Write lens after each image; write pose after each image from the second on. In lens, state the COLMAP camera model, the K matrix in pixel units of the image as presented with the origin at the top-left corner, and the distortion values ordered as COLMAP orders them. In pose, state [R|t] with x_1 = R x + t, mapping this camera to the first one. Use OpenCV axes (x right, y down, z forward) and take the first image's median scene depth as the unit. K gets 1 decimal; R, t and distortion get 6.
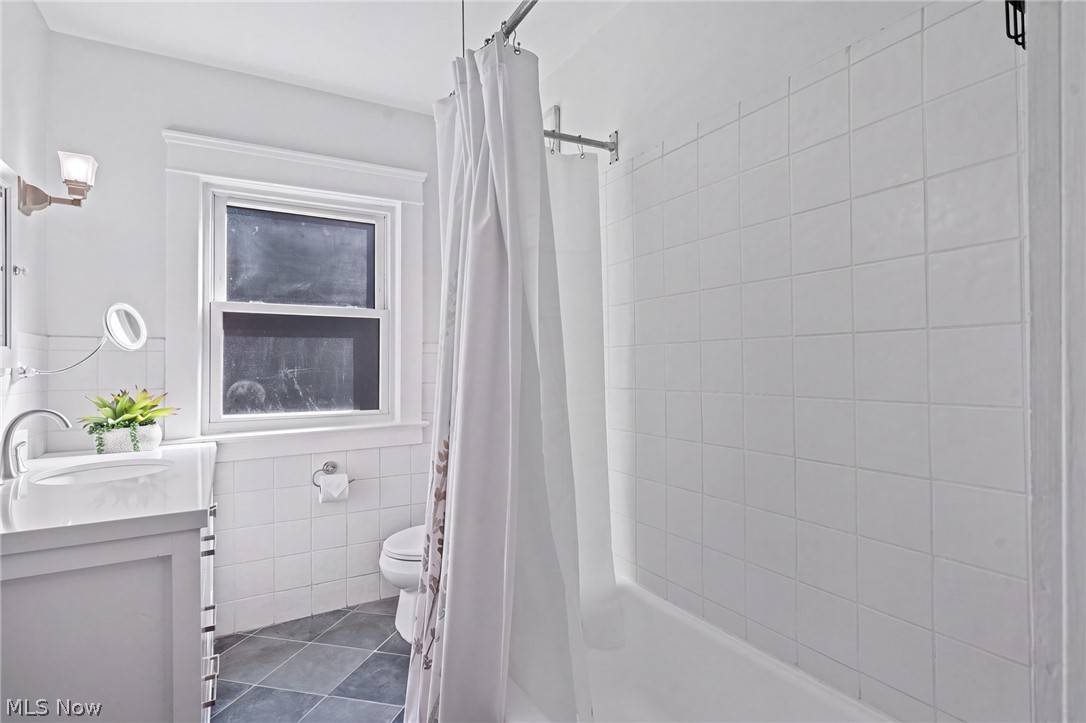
lens RADIAL K [[552.4, 0, 546.5], [0, 552.4, 359.2], [0, 0, 1]] dist [-0.002920, 0.000869]
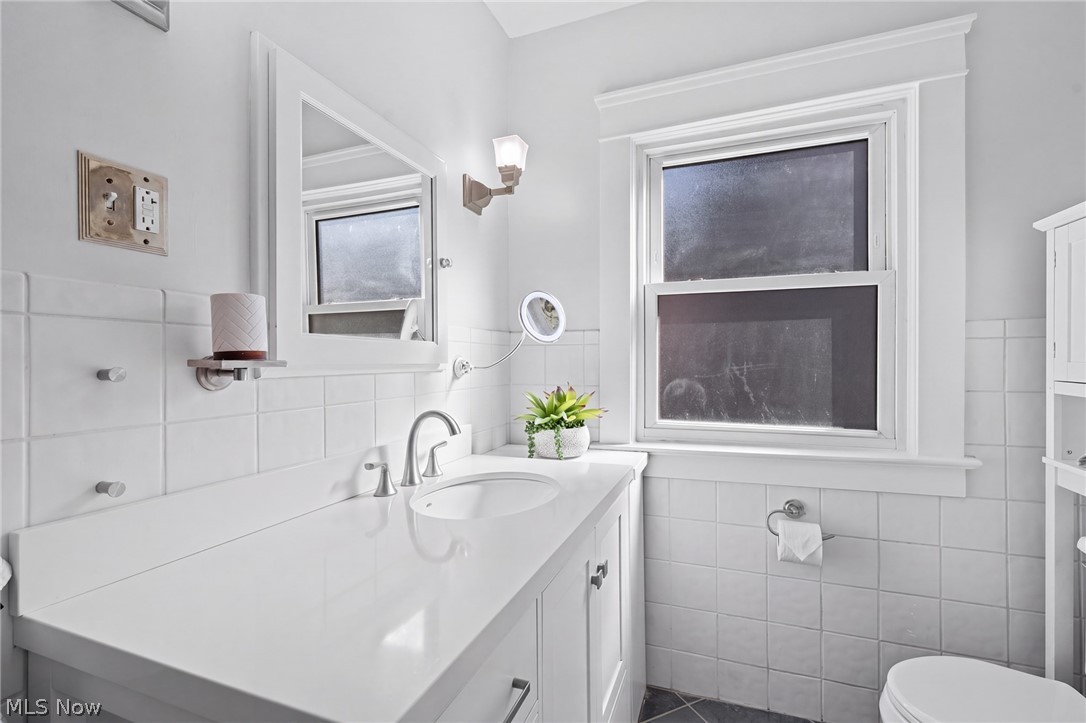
lens RADIAL K [[480.8, 0, 549.4], [0, 480.8, 357.7], [0, 0, 1]] dist [0.005007, -0.000952]
pose [[0.631933, 0.000745, -0.775023, -0.125661], [0.010096, 0.999907, 0.009193, -0.000239], [0.774957, -0.013634, 0.631867, 0.404507]]
